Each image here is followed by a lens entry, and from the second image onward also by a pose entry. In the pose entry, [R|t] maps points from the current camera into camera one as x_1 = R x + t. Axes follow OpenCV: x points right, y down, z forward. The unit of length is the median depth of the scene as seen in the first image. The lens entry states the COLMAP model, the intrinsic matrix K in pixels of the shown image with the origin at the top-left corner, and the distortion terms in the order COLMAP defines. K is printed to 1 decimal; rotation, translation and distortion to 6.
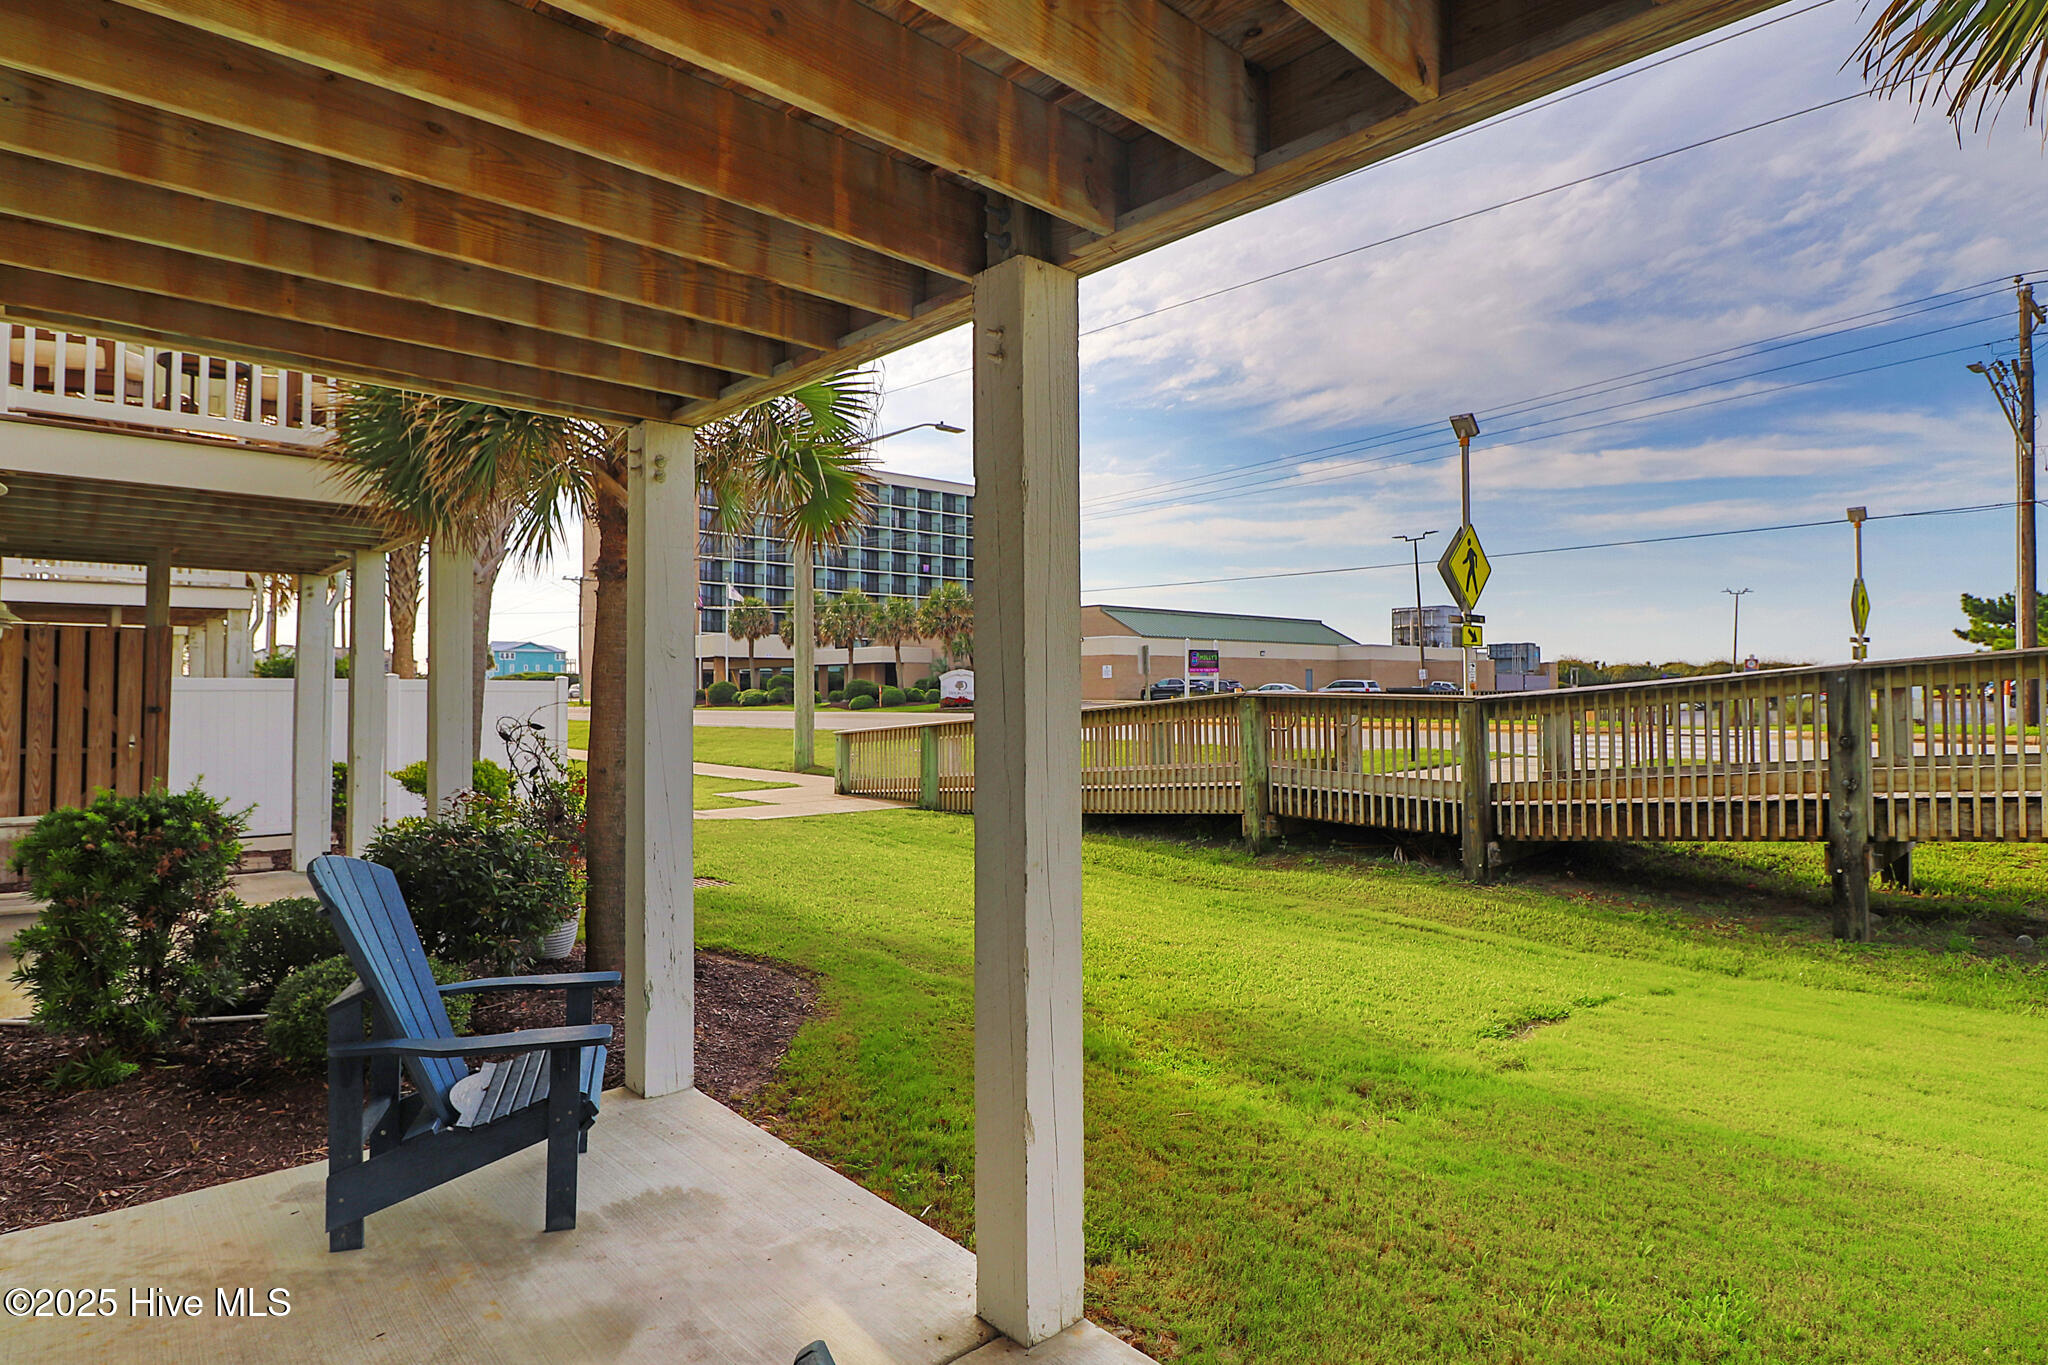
lens RADIAL K [[1105.6, 0, 1020.0], [0, 1105.6, 674.8], [0, 0, 1]] dist [-0.004263, -0.011862]
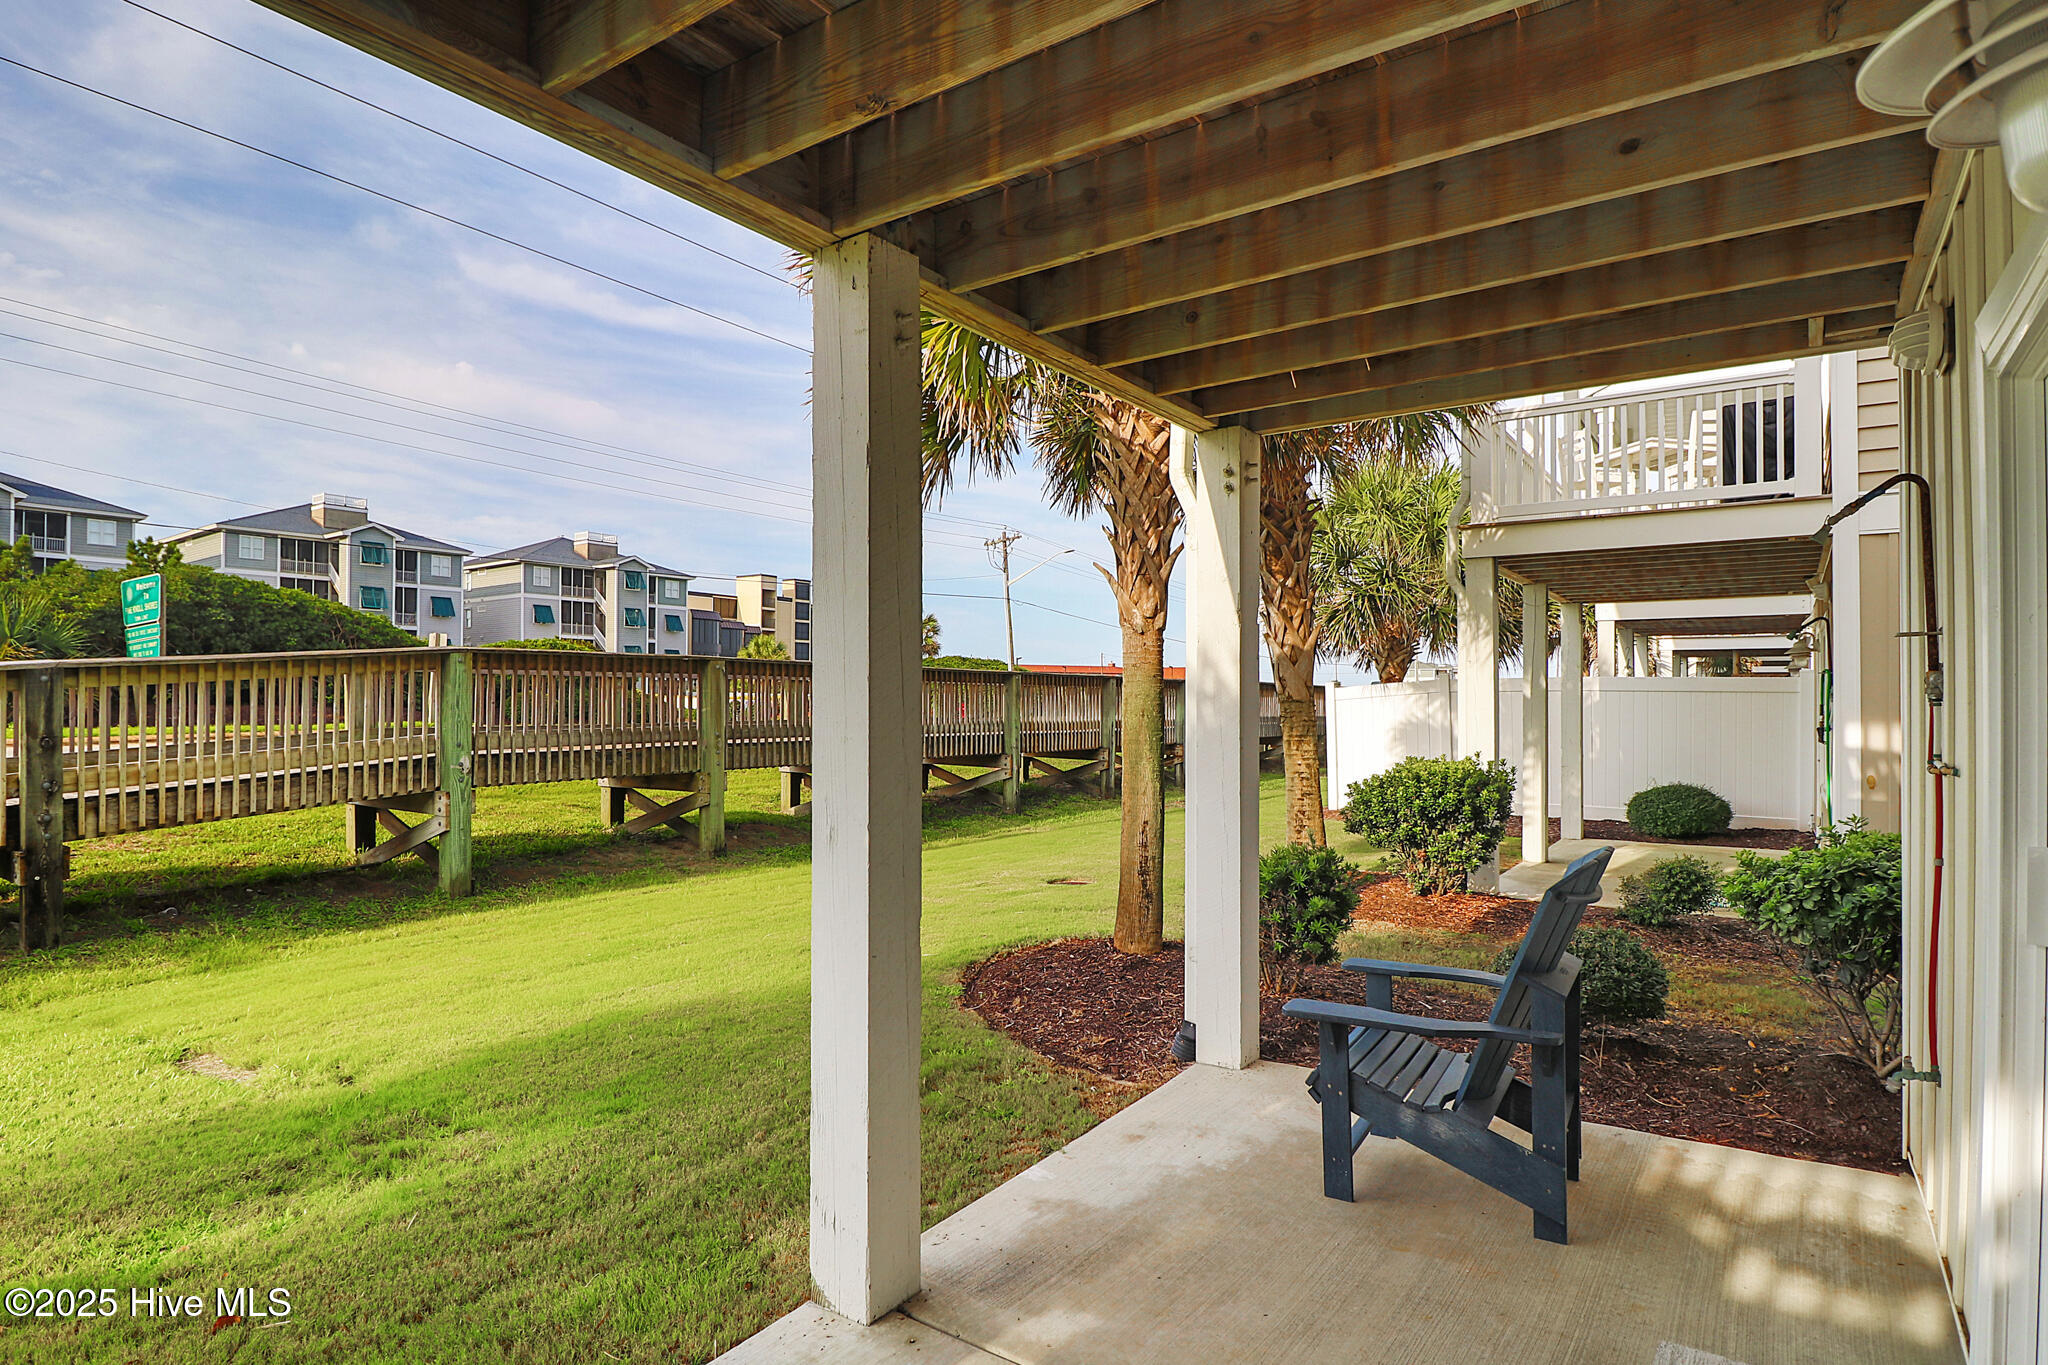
lens RADIAL K [[1074.0, 0, 1018.3], [0, 1074.0, 673.3], [0, 0, 1]] dist [0.002091, -0.015848]
pose [[-0.209324, 0.027220, 0.977468, -0.355737], [-0.015028, 0.999405, -0.031049, 0.017976], [-0.977731, -0.021189, -0.208790, 0.393502]]
